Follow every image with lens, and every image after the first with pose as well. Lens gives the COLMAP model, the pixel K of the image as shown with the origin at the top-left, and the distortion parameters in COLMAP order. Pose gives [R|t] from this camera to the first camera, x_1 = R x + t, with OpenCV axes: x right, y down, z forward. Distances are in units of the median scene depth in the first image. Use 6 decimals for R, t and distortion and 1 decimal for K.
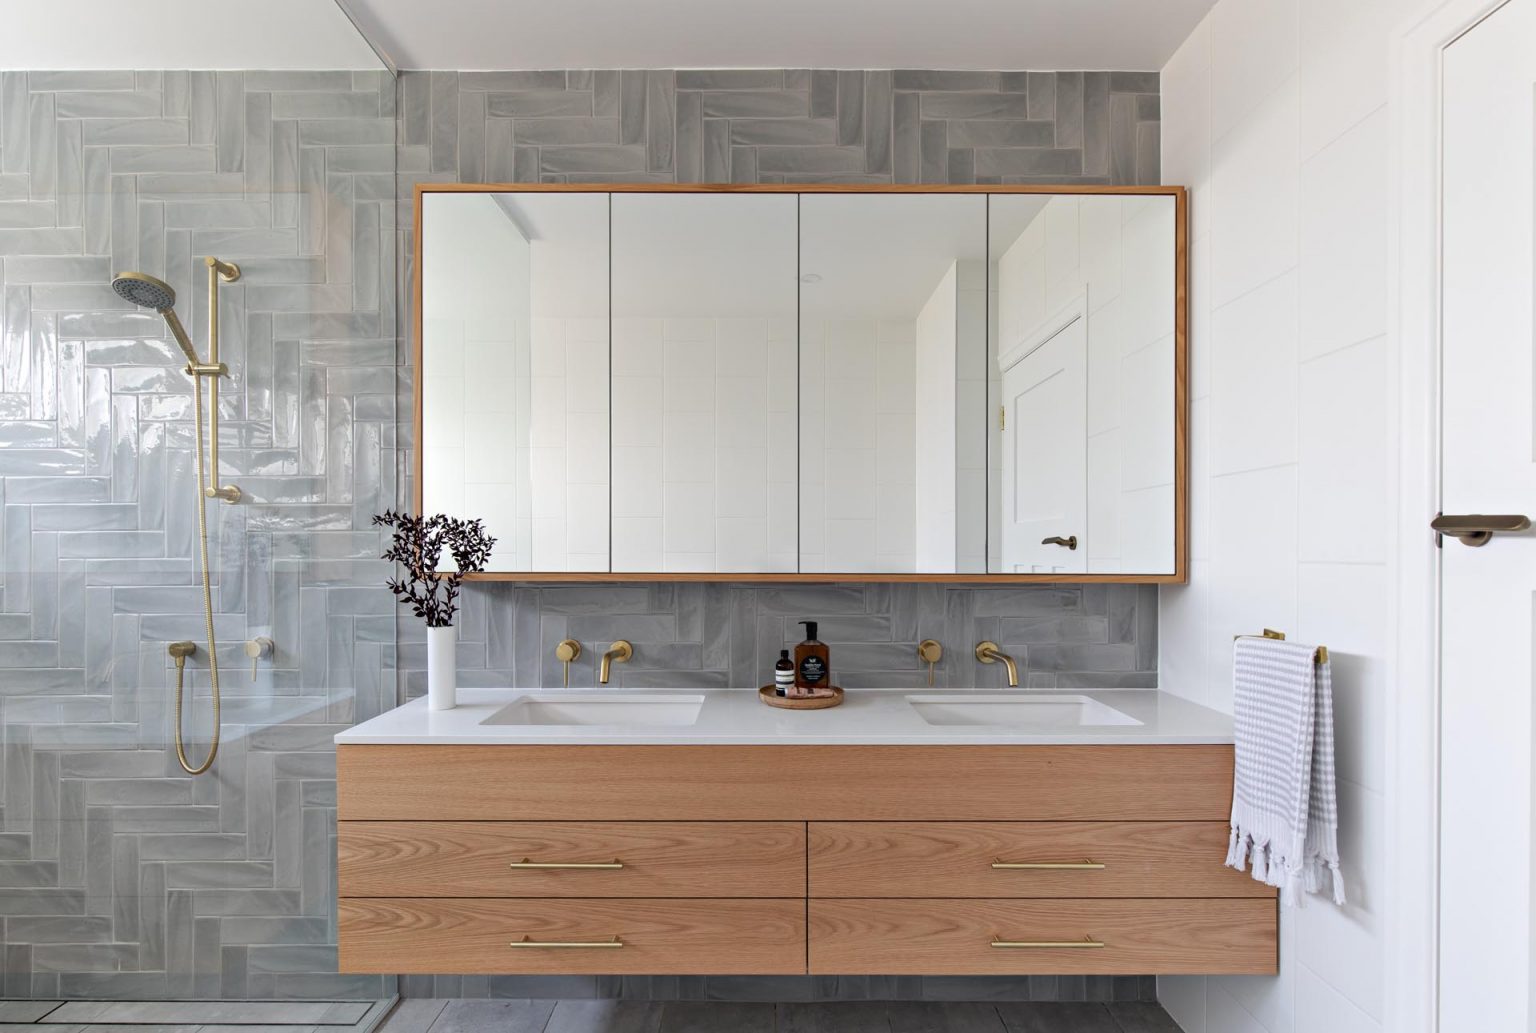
lens RADIAL K [[769.4, 0, 755.7], [0, 769.4, 562.4], [0, 0, 1]] dist [-0.001490, -0.000503]
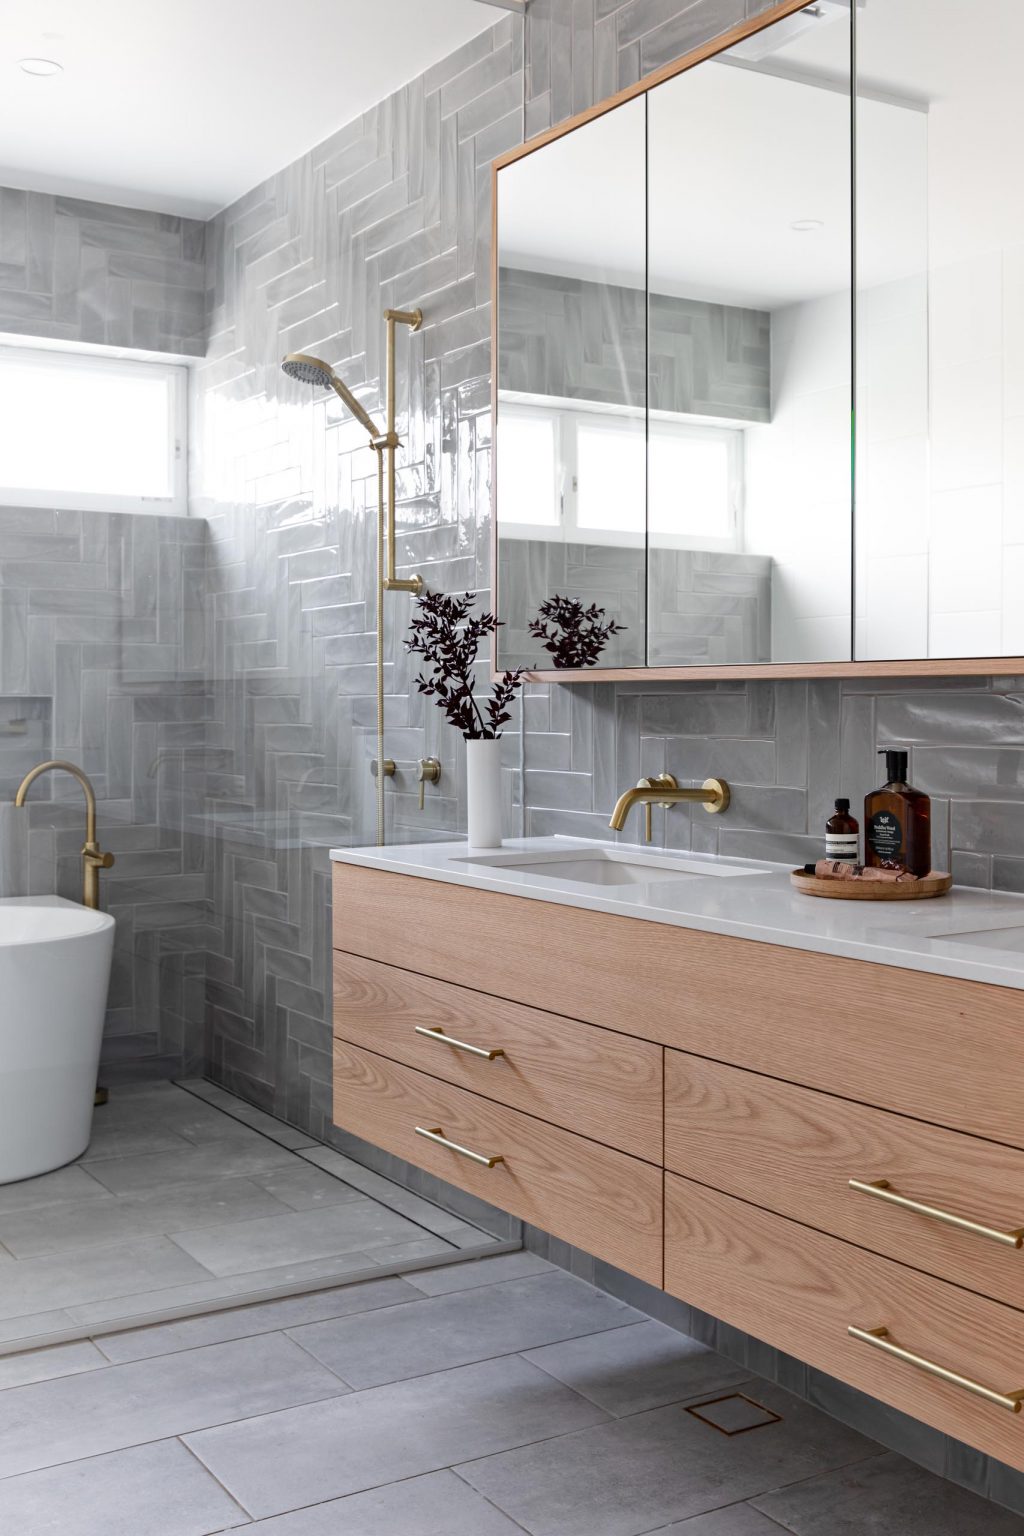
lens RADIAL K [[1552.1, 0, 358.1], [0, 1552.1, 733.9], [0, 0, 1]] dist [0.005873, -0.000917]
pose [[0.491246, 0.020185, -0.870787, 0.869734], [-0.014967, 0.999779, 0.014732, 0.056727], [0.870892, 0.005796, 0.491440, 0.134402]]
